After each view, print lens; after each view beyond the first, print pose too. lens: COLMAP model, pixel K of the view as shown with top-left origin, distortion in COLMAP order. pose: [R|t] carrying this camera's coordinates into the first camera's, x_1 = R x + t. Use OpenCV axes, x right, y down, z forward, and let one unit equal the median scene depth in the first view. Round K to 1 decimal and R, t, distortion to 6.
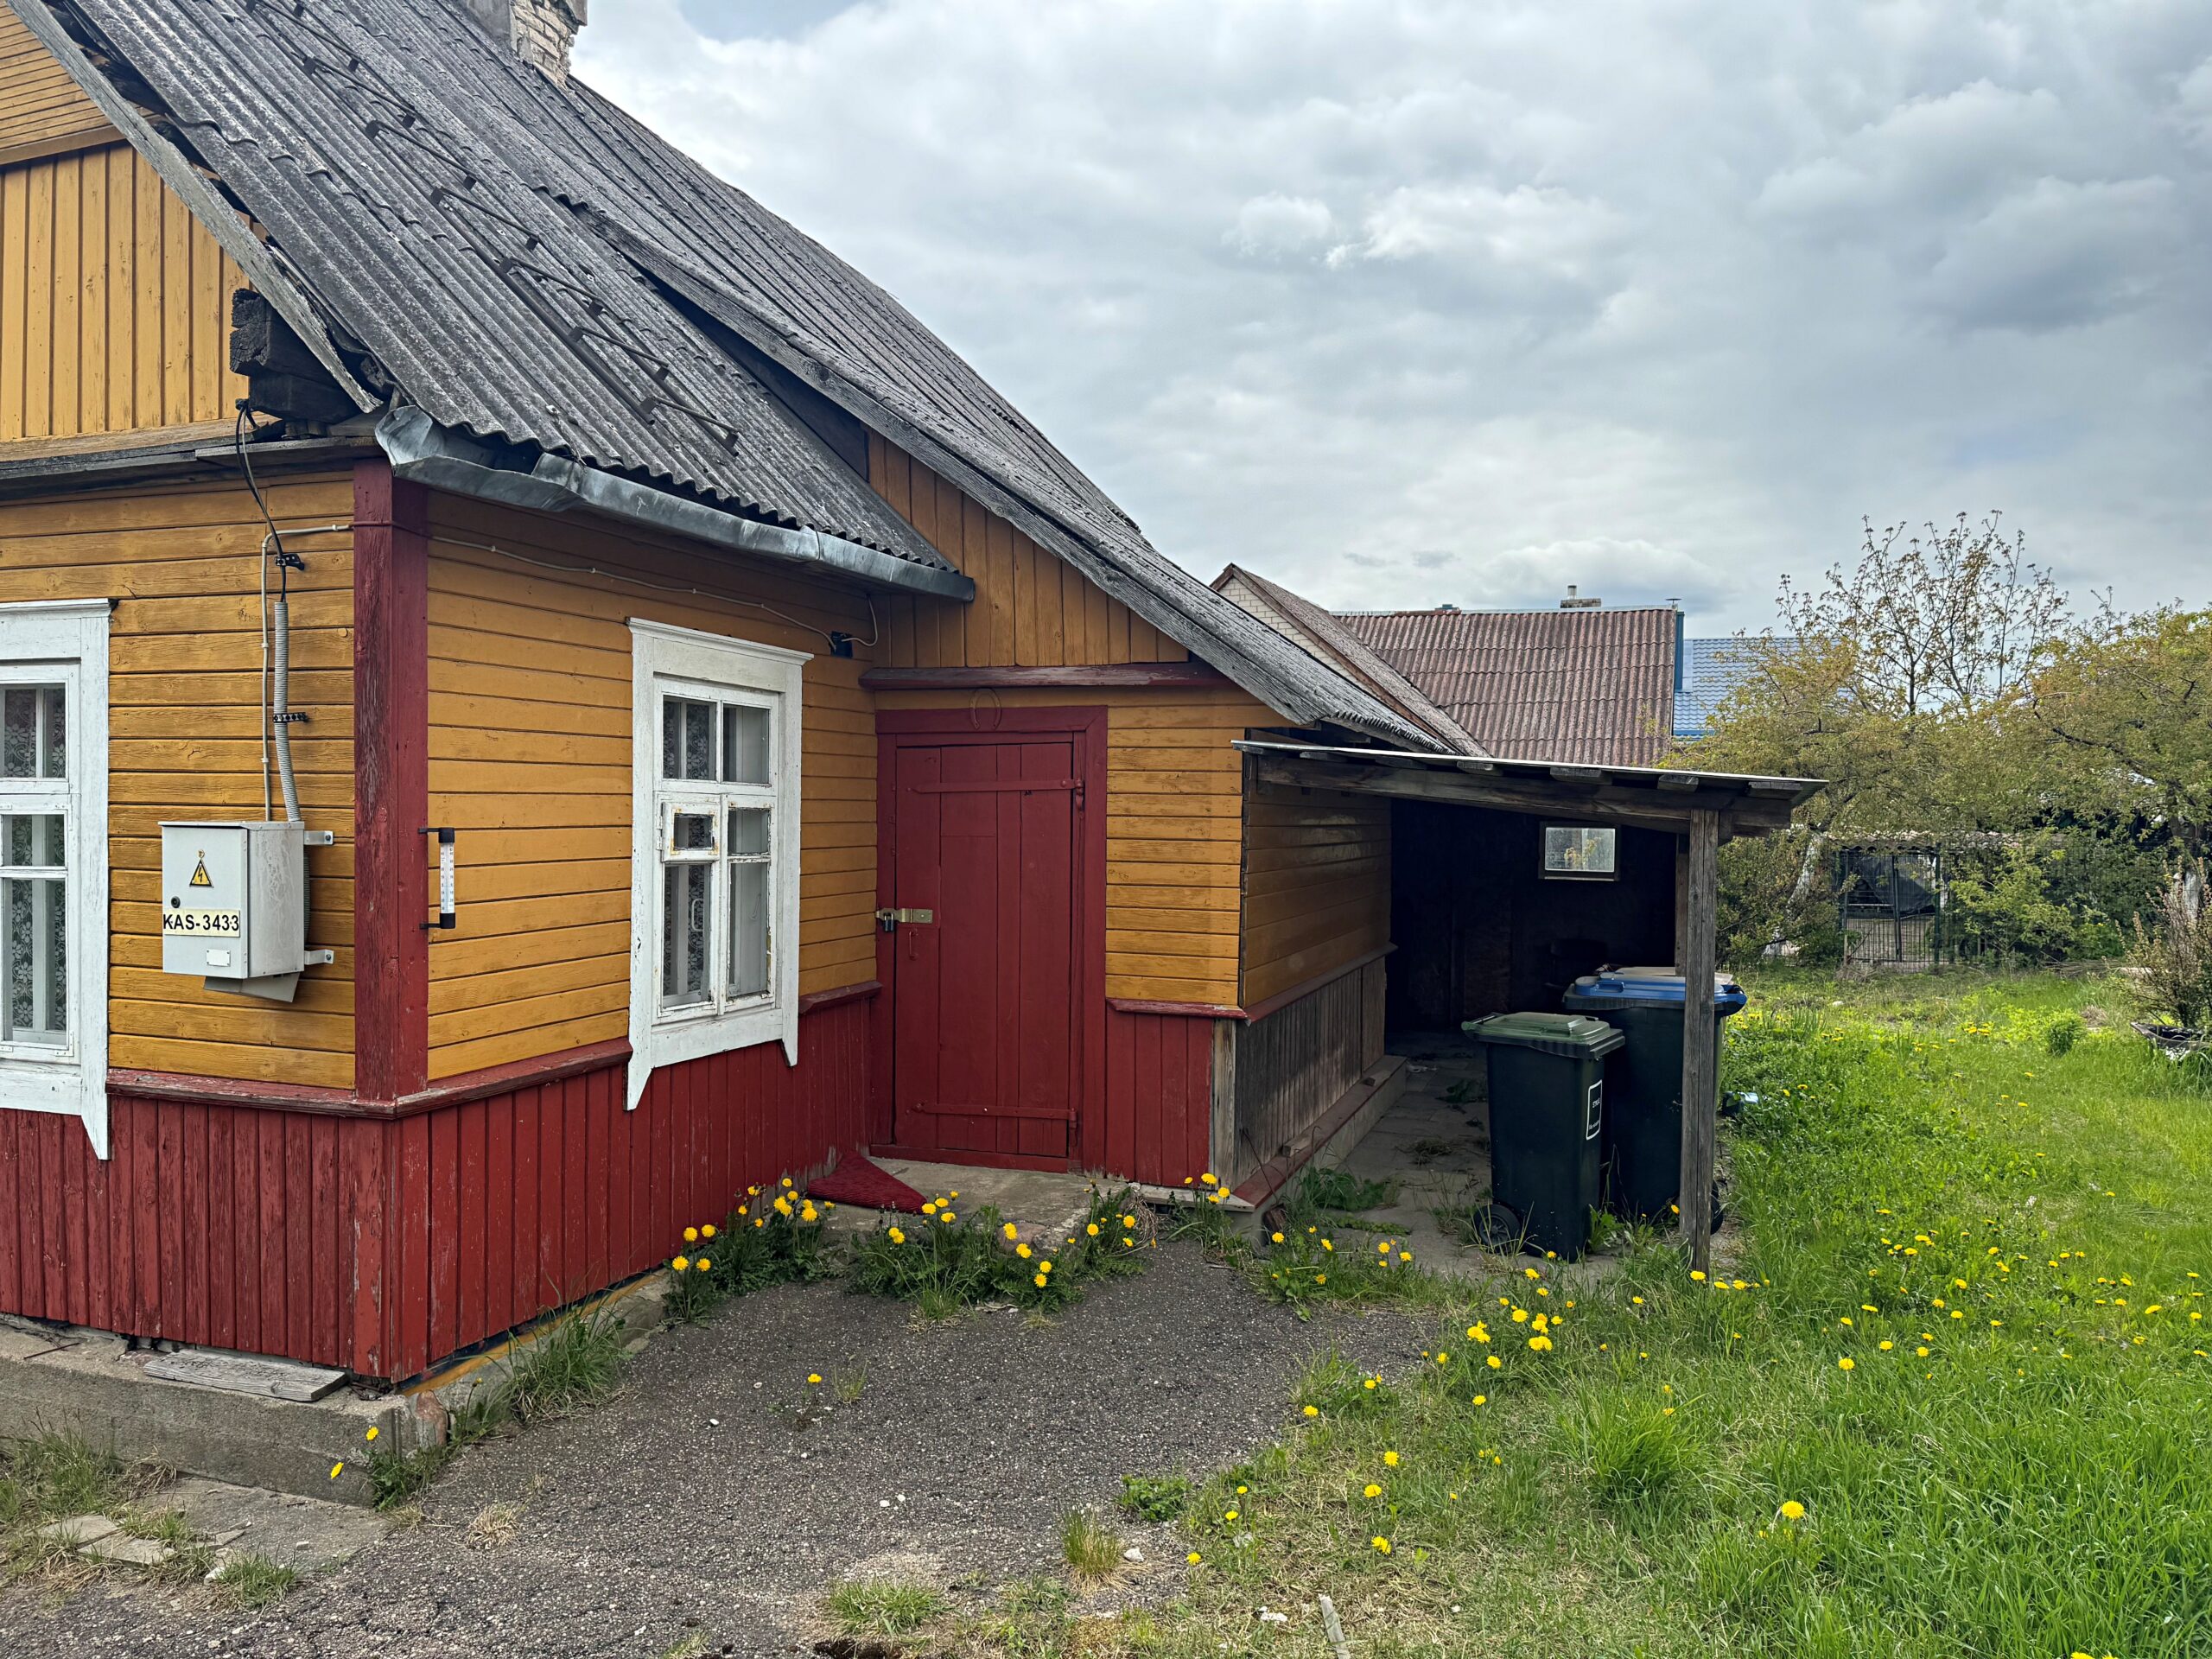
lens RADIAL K [[1533.5, 0, 1104.3], [0, 1533.5, 834.8], [0, 0, 1]] dist [0.095251, -0.109699]
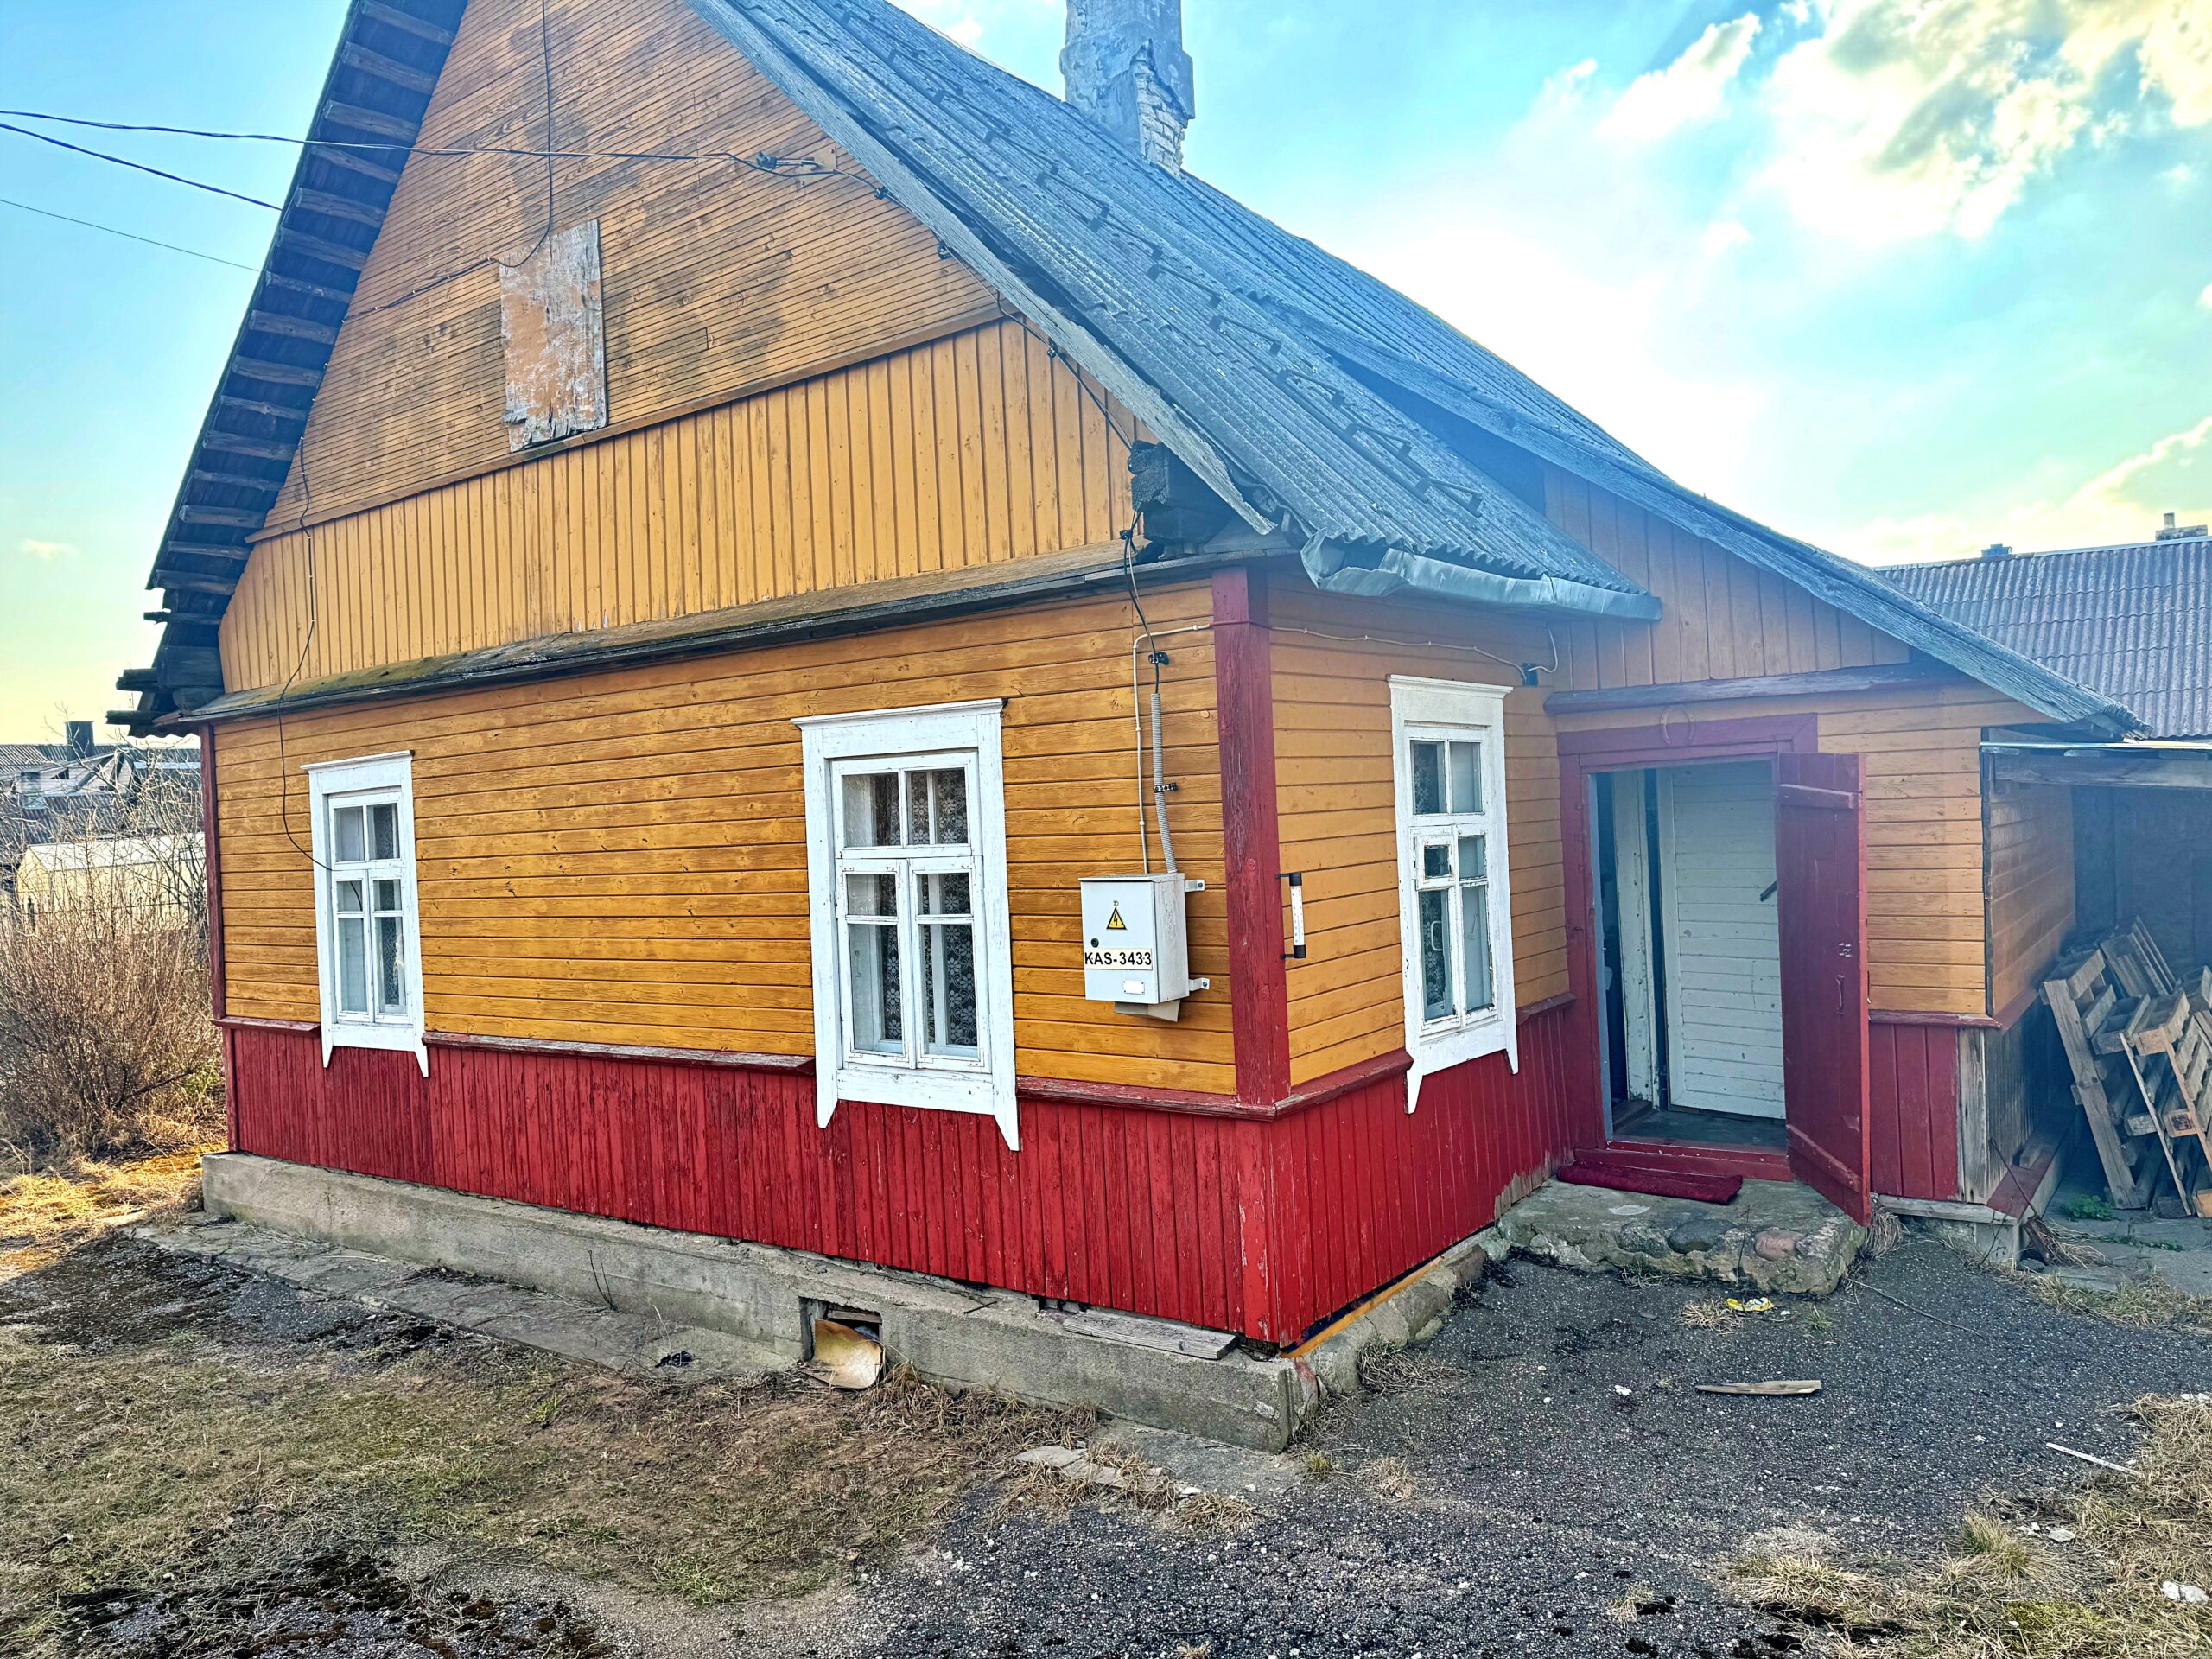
lens RADIAL K [[1531.9, 0, 1093.7], [0, 1531.9, 832.8], [0, 0, 1]] dist [0.160428, -0.230538]
pose [[0.957459, -0.048011, -0.284546, -0.221784], [0.048685, 0.998803, -0.004711, -0.034428], [0.284431, -0.009343, 0.958651, -0.147984]]
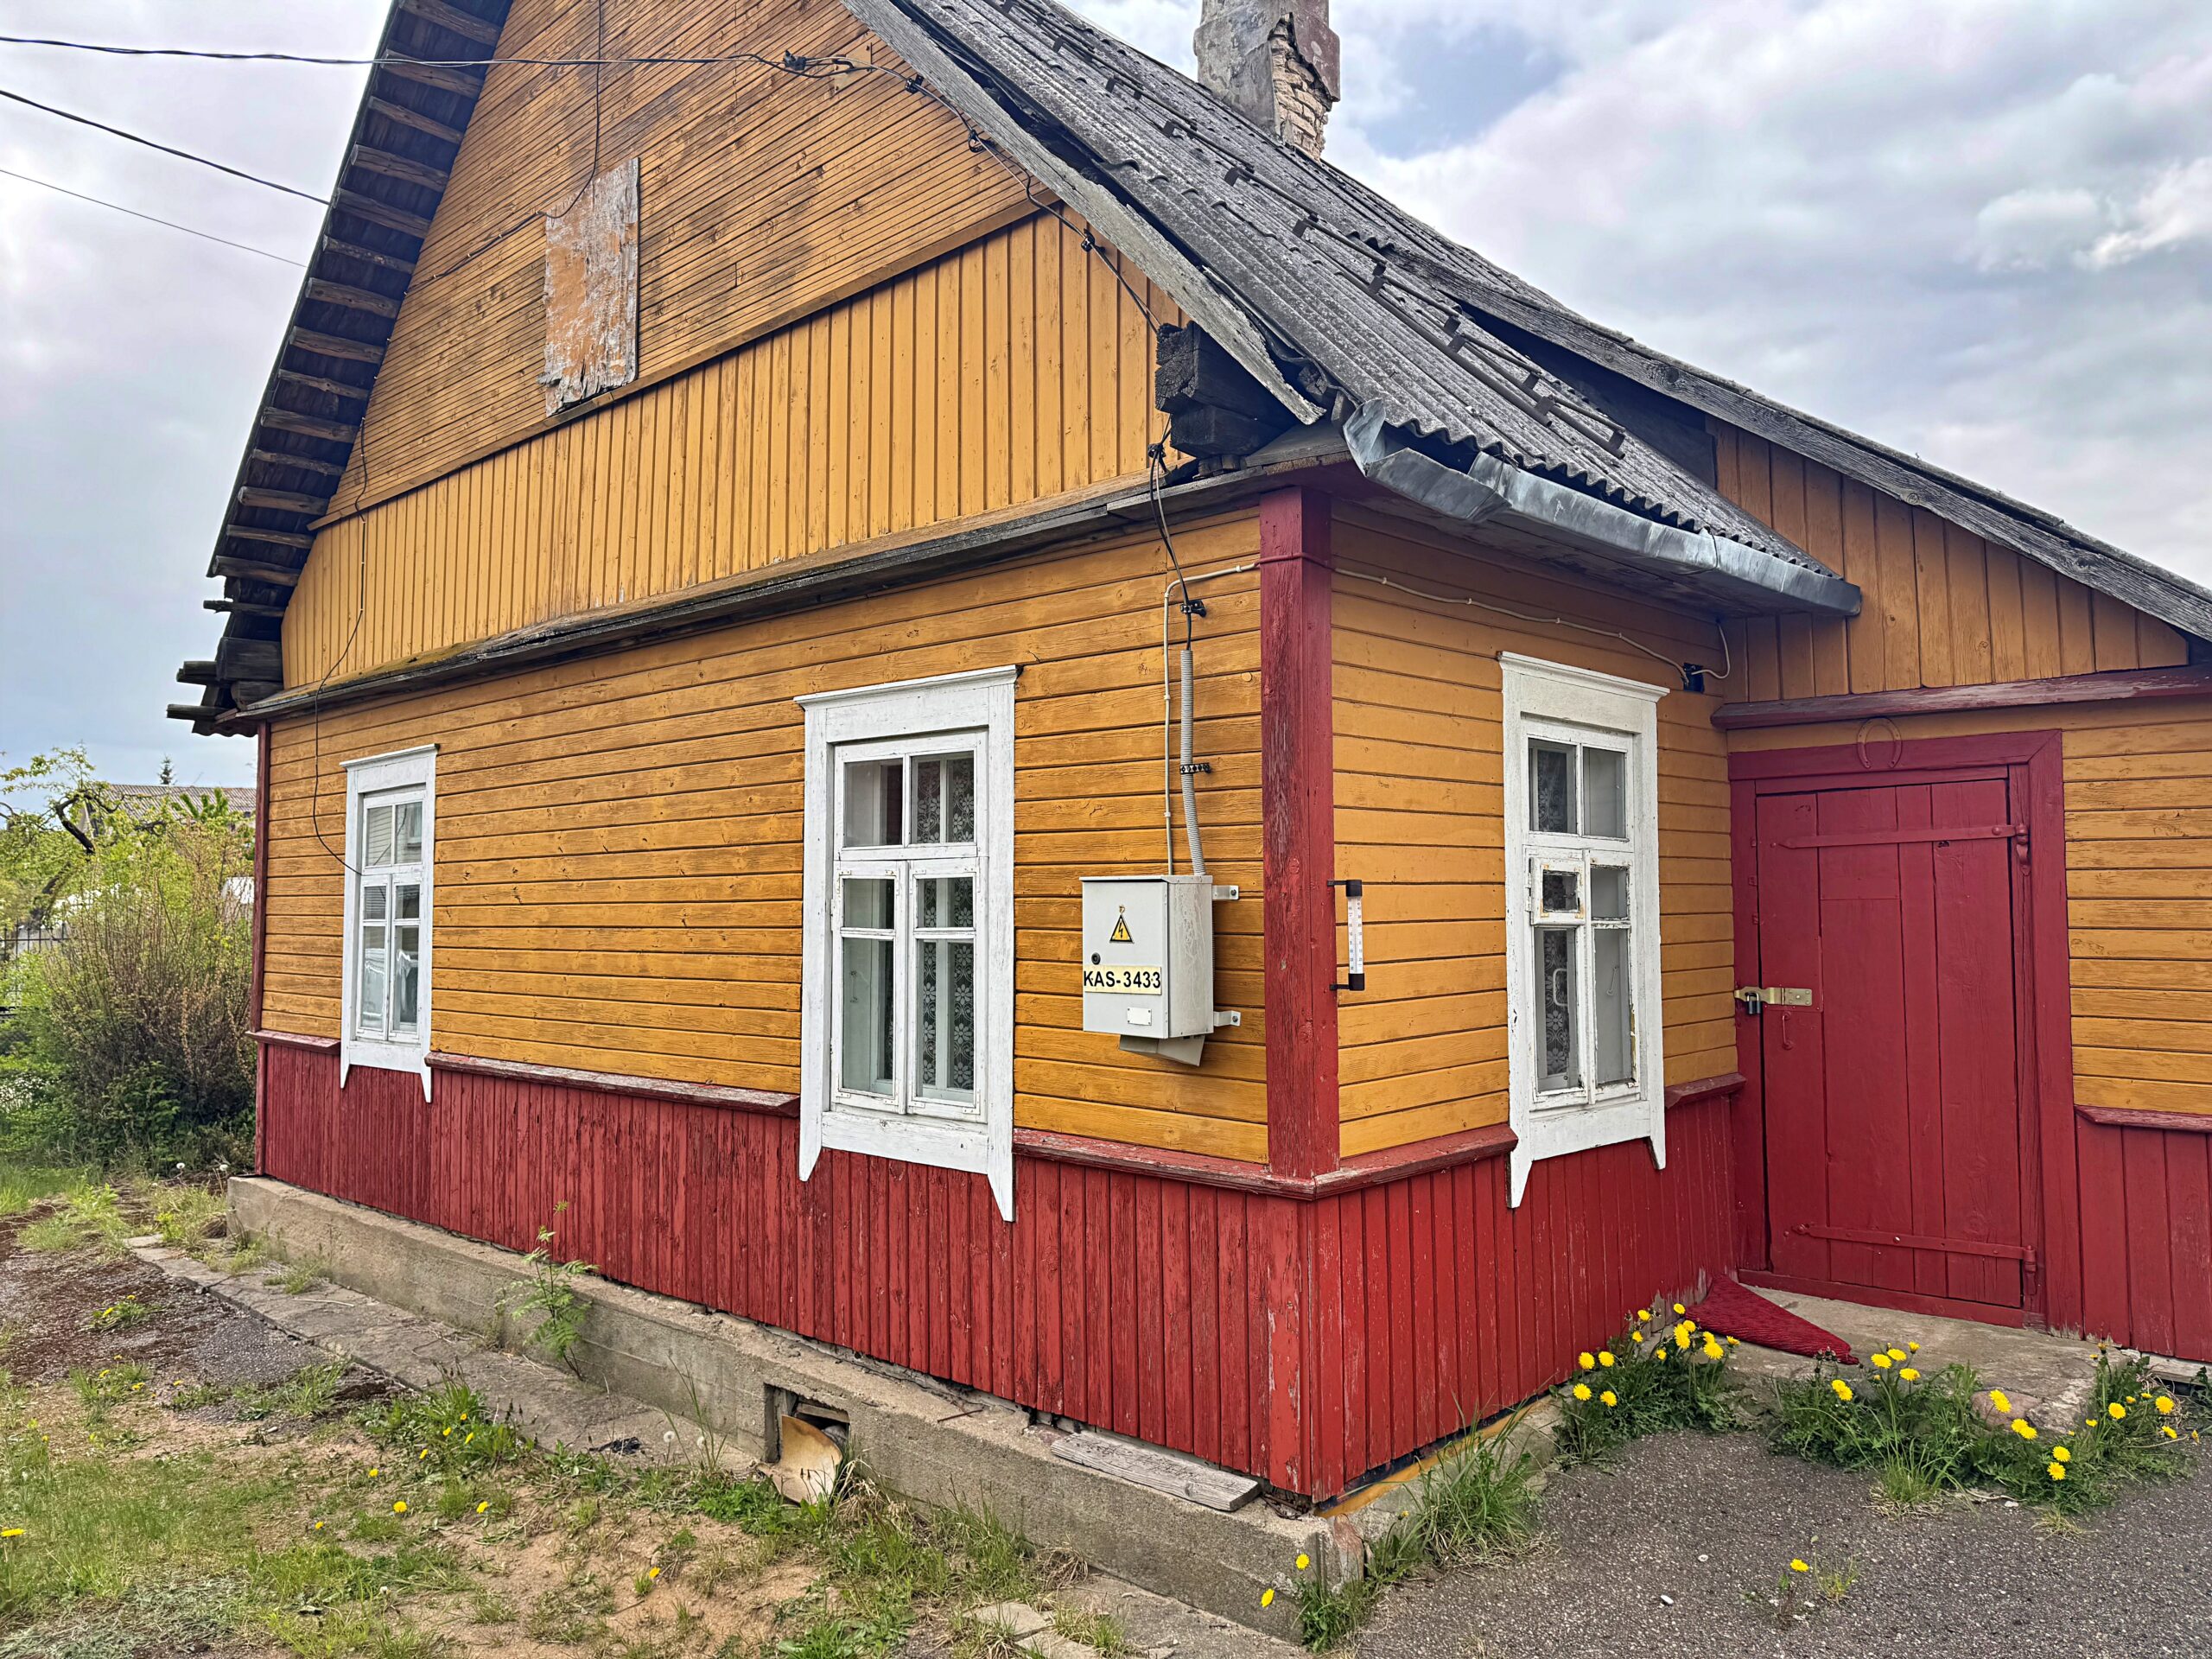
lens RADIAL K [[1527.3, 0, 1106.0], [0, 1527.3, 829.5], [0, 0, 1]] dist [0.140284, -0.205240]
pose [[0.921741, -0.030146, -0.386632, -0.194541], [0.005381, 0.997872, -0.064978, 0.022169], [0.387768, 0.057812, 0.919942, 0.104590]]
